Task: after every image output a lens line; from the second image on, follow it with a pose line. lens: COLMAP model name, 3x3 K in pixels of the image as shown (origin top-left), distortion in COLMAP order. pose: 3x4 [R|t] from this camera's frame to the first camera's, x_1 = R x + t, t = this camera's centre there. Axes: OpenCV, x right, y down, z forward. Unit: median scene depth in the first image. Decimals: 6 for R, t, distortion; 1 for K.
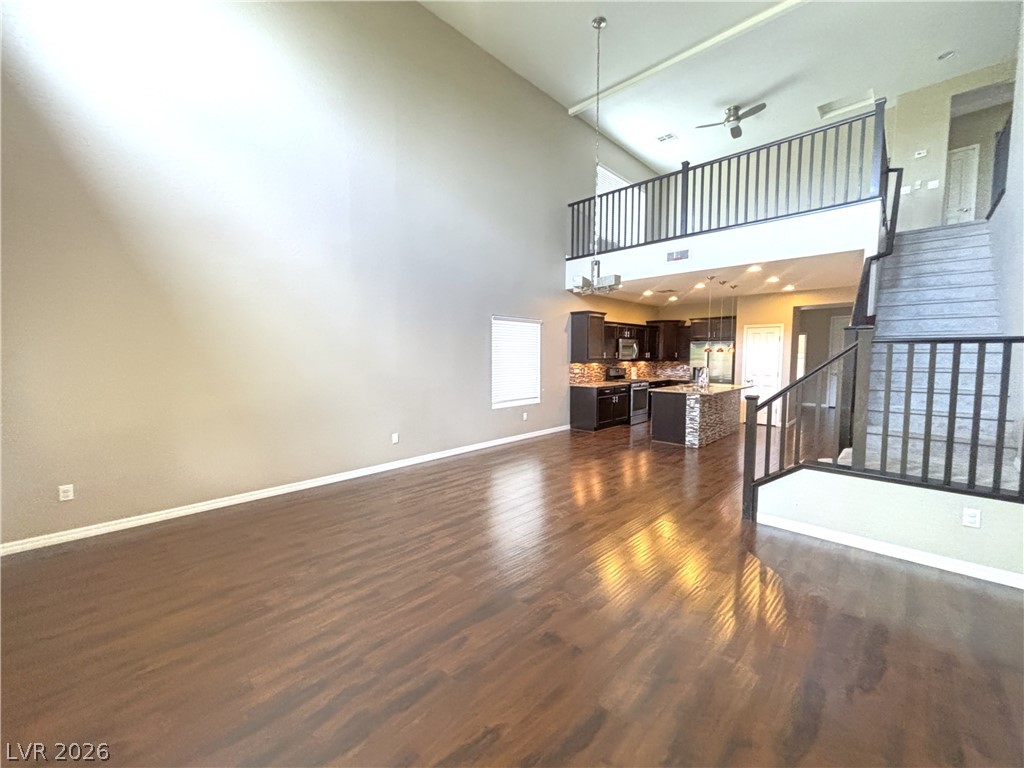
lens RADIAL K [[412.5, 0, 511.6], [0, 412.5, 382.6], [0, 0, 1]] dist [-0.000168, -0.000344]
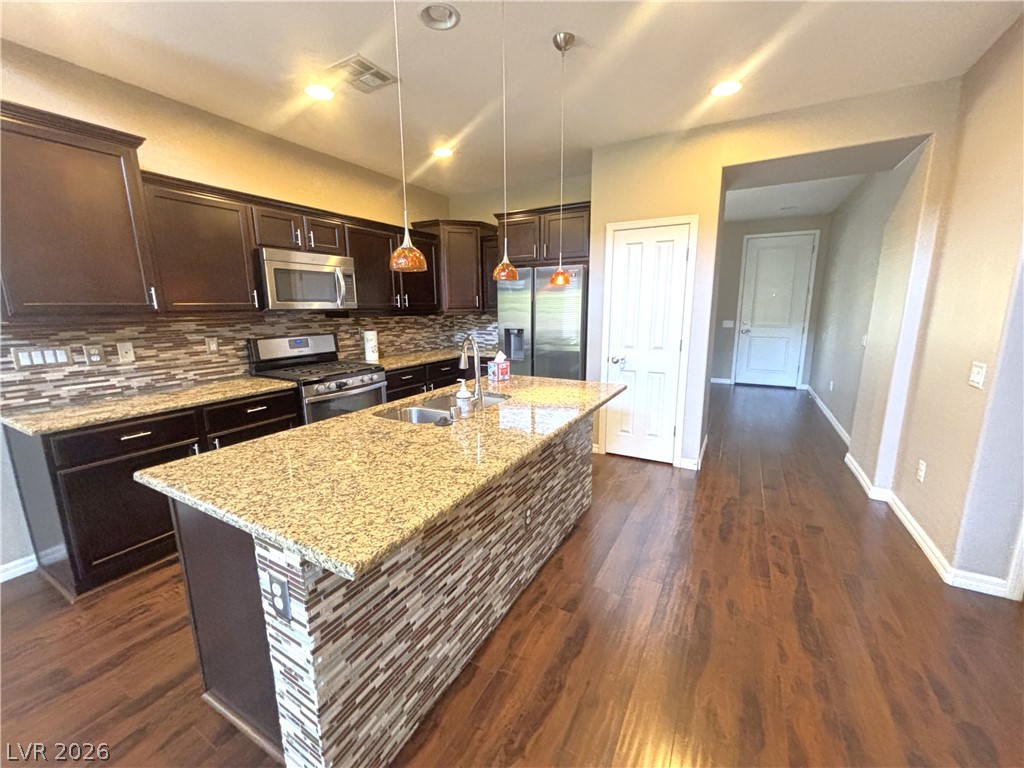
lens RADIAL K [[412.5, 0, 512.3], [0, 412.5, 385.8], [0, 0, 1]] dist [-0.000168, -0.000344]
pose [[0.966029, -0.056201, 0.252247, 0.480970], [0.024727, 0.991690, 0.126254, -0.045635], [-0.257246, -0.115728, 0.959391, 0.819710]]
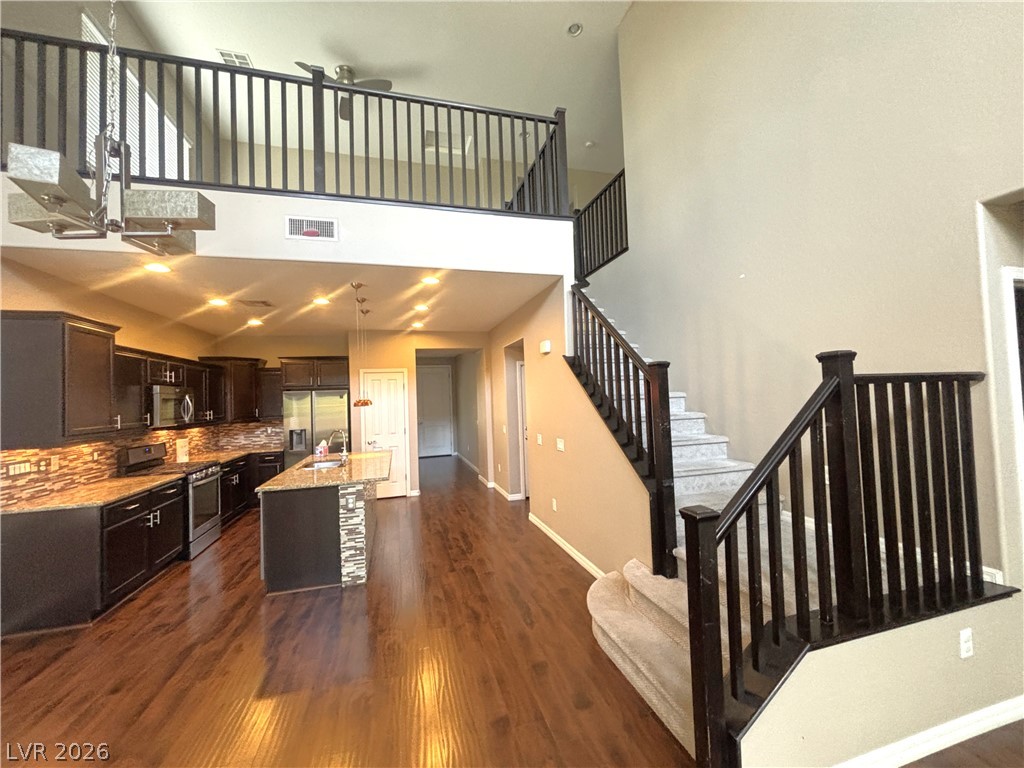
lens RADIAL K [[412.5, 0, 513.1], [0, 412.5, 385.5], [0, 0, 1]] dist [-0.000168, -0.000344]
pose [[0.502703, 0.005558, 0.864441, 0.072807], [0.095878, 0.993451, -0.062144, -0.046948], [-0.859126, 0.114121, 0.498878, 0.517792]]
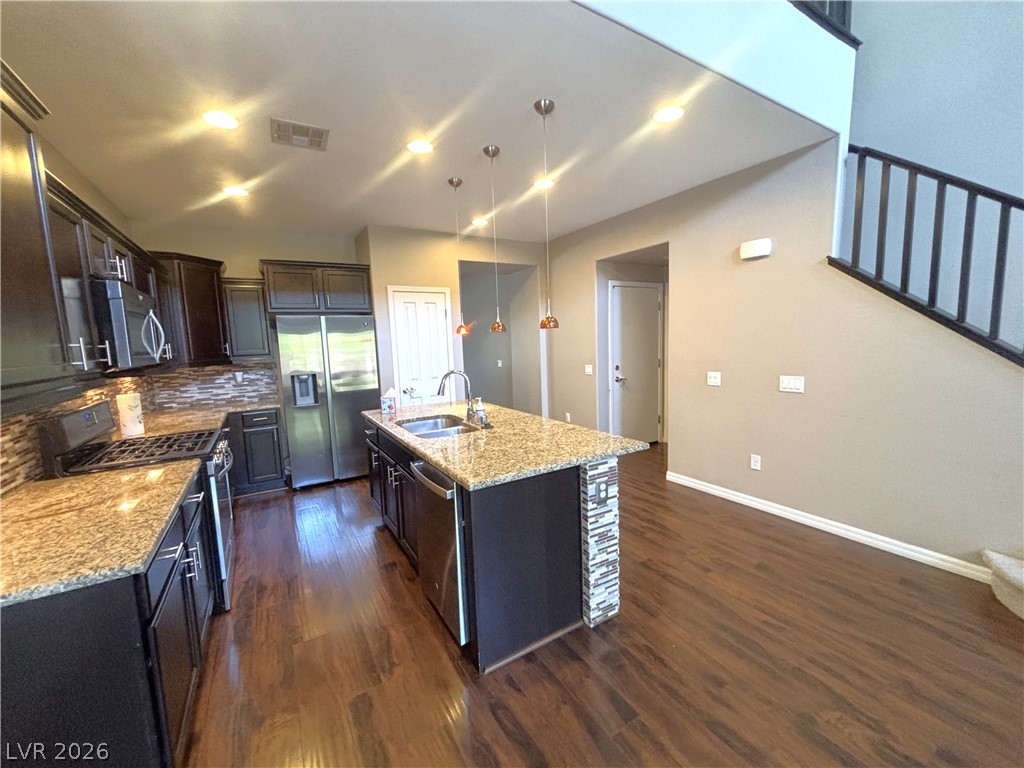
lens RADIAL K [[412.5, 0, 512.8], [0, 412.5, 383.3], [0, 0, 1]] dist [-0.000168, -0.000344]
pose [[0.257232, -0.113493, 0.959662, 0.125686], [0.102408, 0.990689, 0.089712, -0.063270], [-0.960908, 0.075200, 0.266459, 0.959487]]
